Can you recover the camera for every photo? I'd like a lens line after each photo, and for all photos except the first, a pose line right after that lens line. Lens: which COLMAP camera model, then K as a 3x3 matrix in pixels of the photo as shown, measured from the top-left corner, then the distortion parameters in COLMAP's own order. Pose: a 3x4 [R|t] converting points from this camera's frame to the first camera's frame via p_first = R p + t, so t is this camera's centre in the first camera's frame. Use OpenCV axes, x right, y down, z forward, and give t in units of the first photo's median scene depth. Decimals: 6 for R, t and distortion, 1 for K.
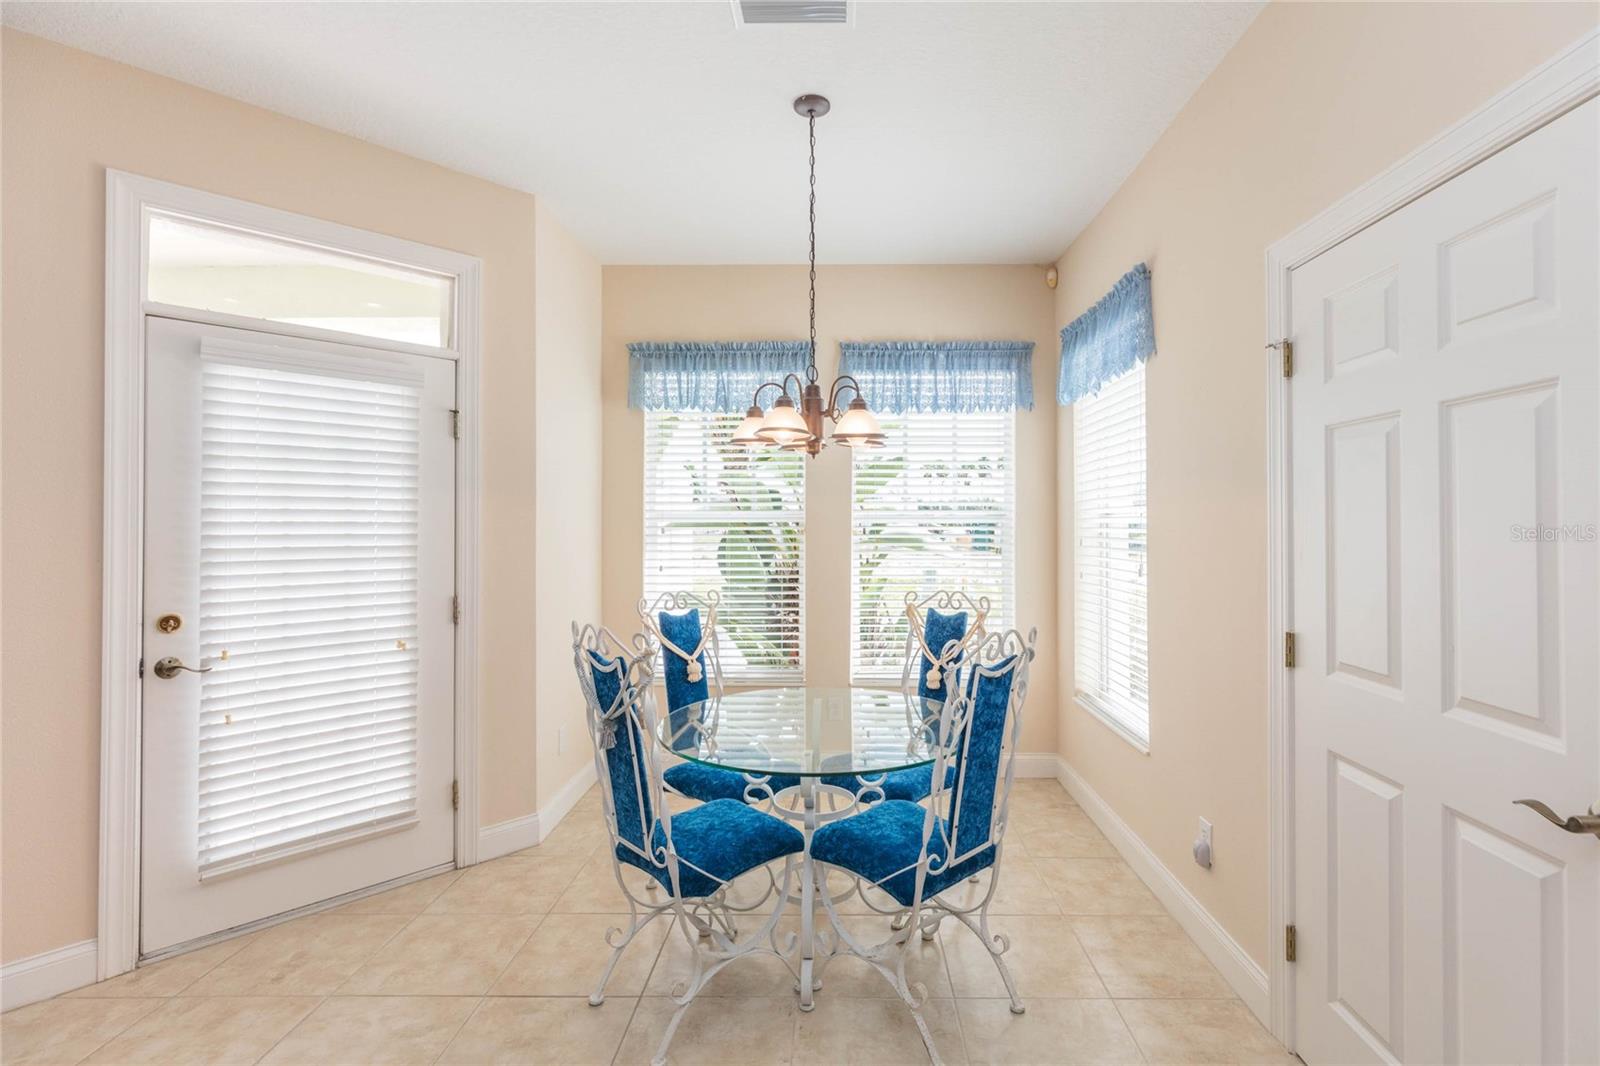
lens RADIAL K [[735.7, 0, 835.5], [0, 735.7, 510.0], [0, 0, 1]] dist [0.004692, 0.000336]
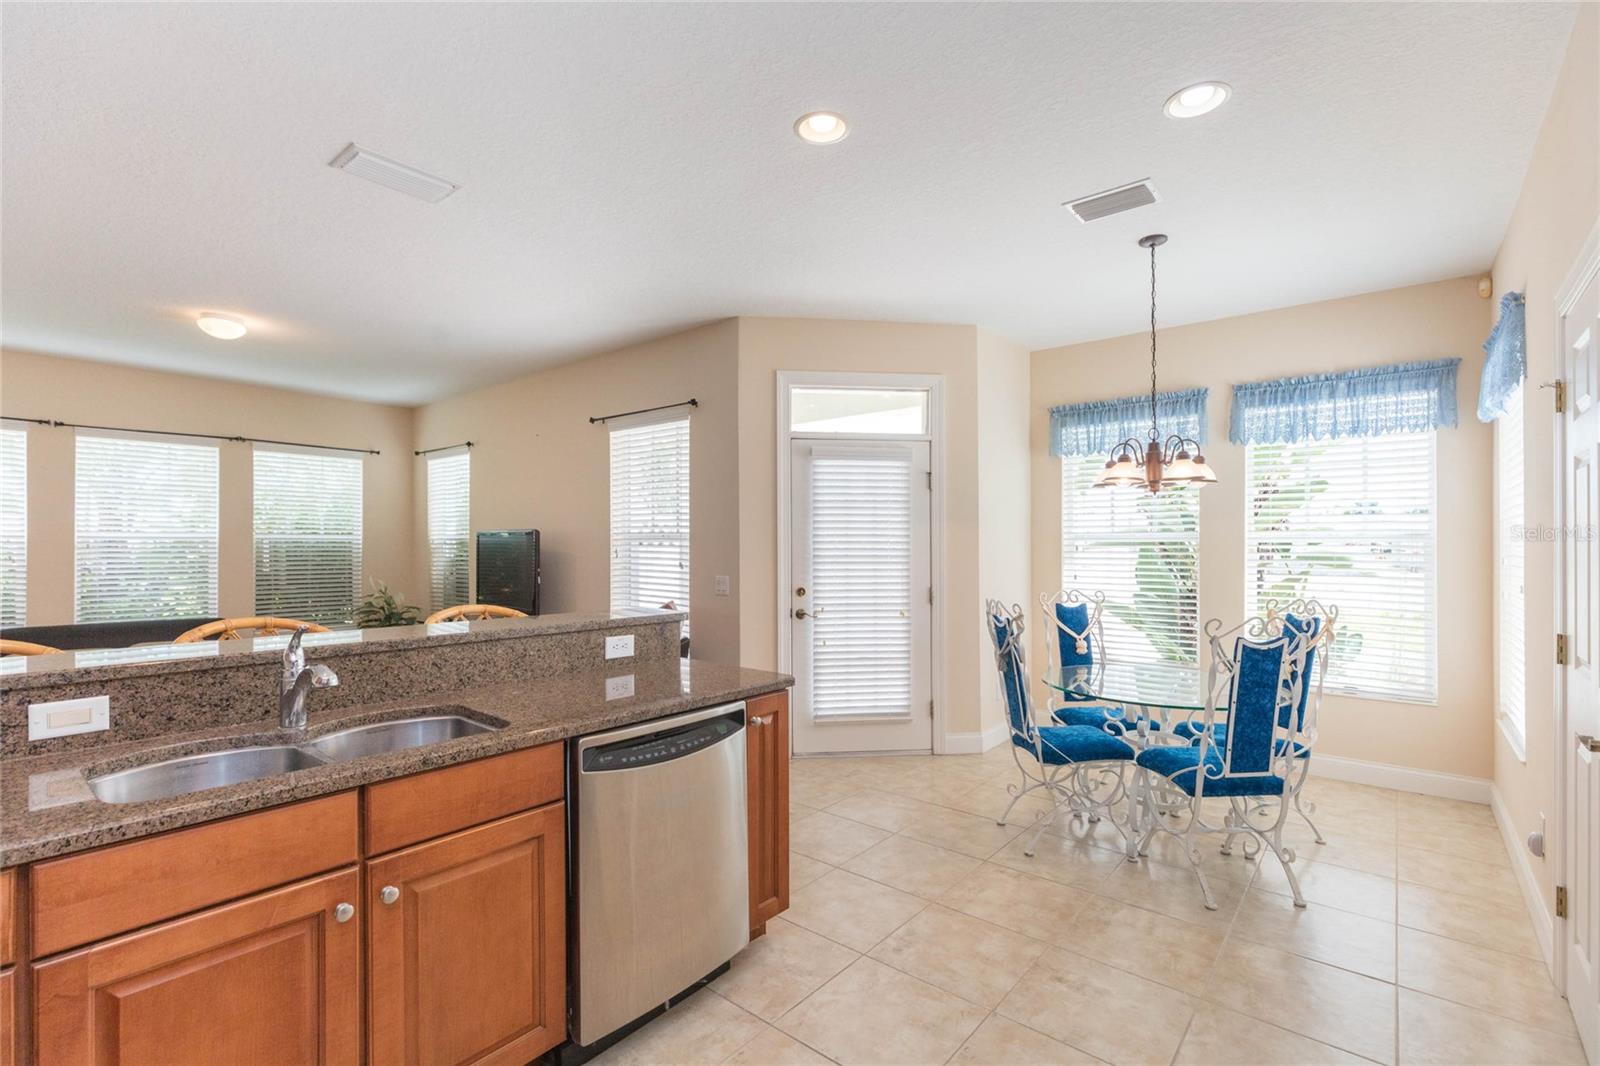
lens RADIAL K [[713.5, 0, 805.0], [0, 713.5, 542.7], [0, 0, 1]] dist [0.000153, -0.000299]
pose [[0.777795, -0.000343, -0.628518, 0.257591], [0.009836, 0.999884, 0.011626, -0.001378], [0.628442, -0.015225, 0.777708, -0.397147]]
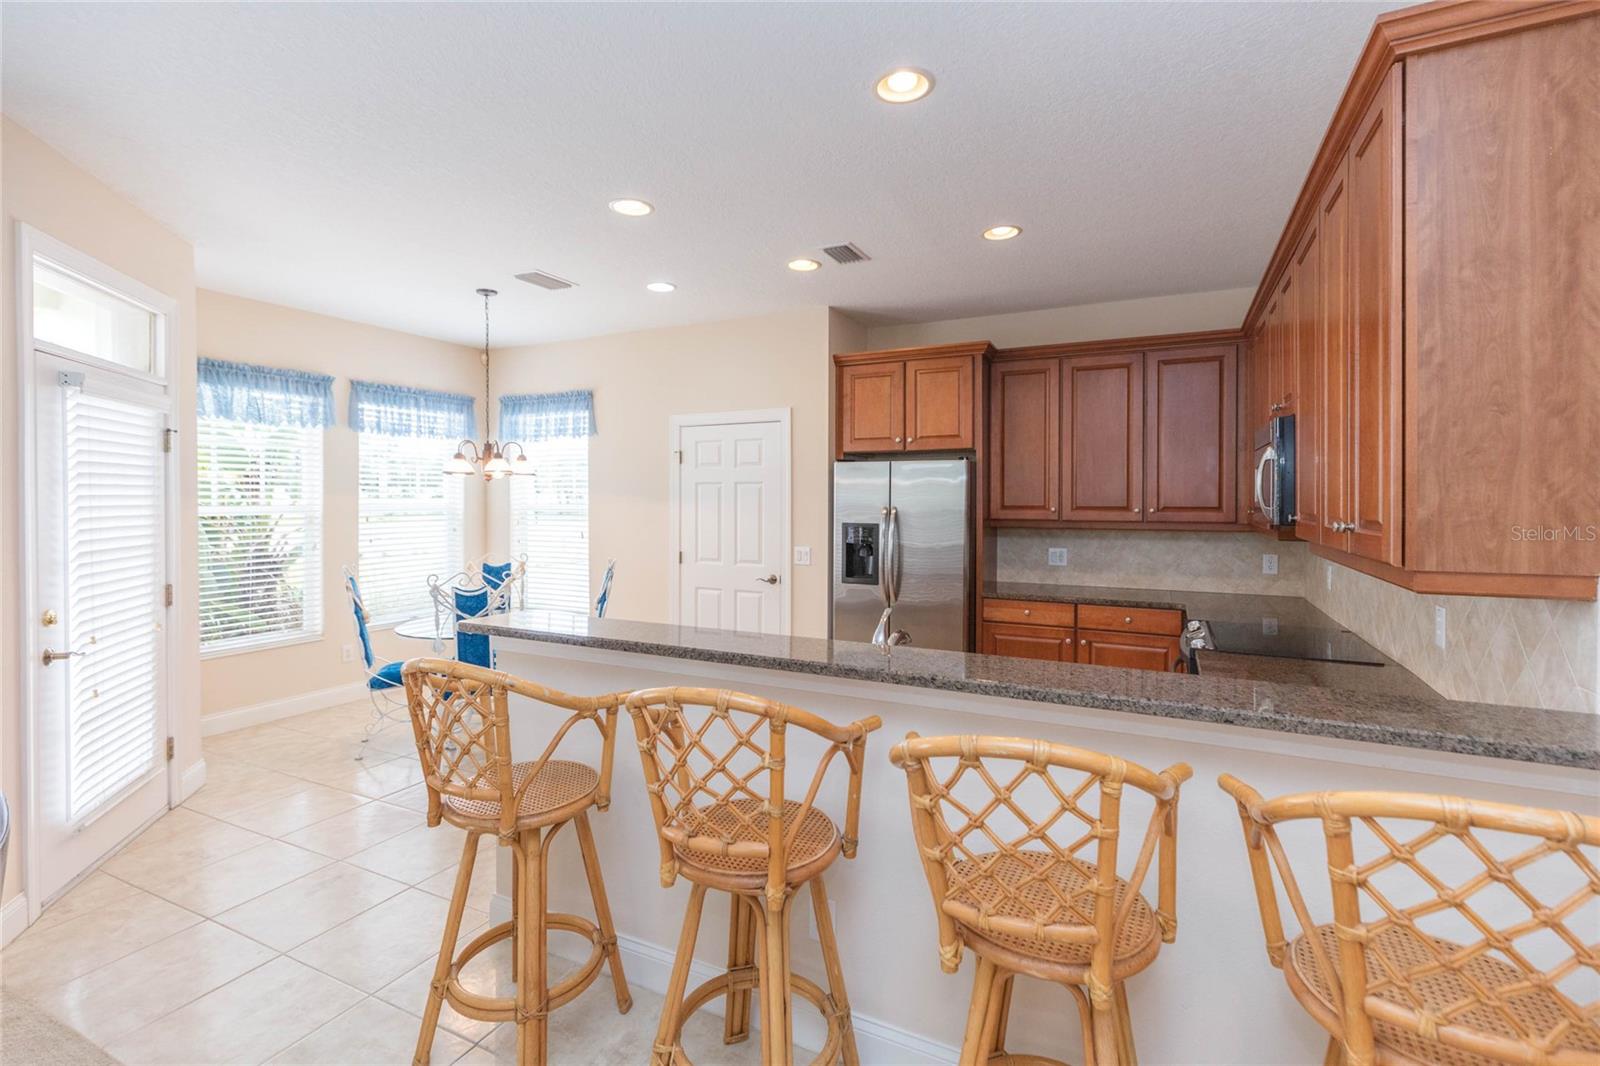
lens RADIAL K [[725.5, 0, 802.4], [0, 725.5, 502.6], [0, 0, 1]] dist [0.004877, 0.000111]
pose [[0.434330, -0.007264, 0.900724, -1.146141], [-0.017928, 0.999700, 0.016707, -0.054259], [-0.900575, -0.023404, 0.434069, -0.442378]]
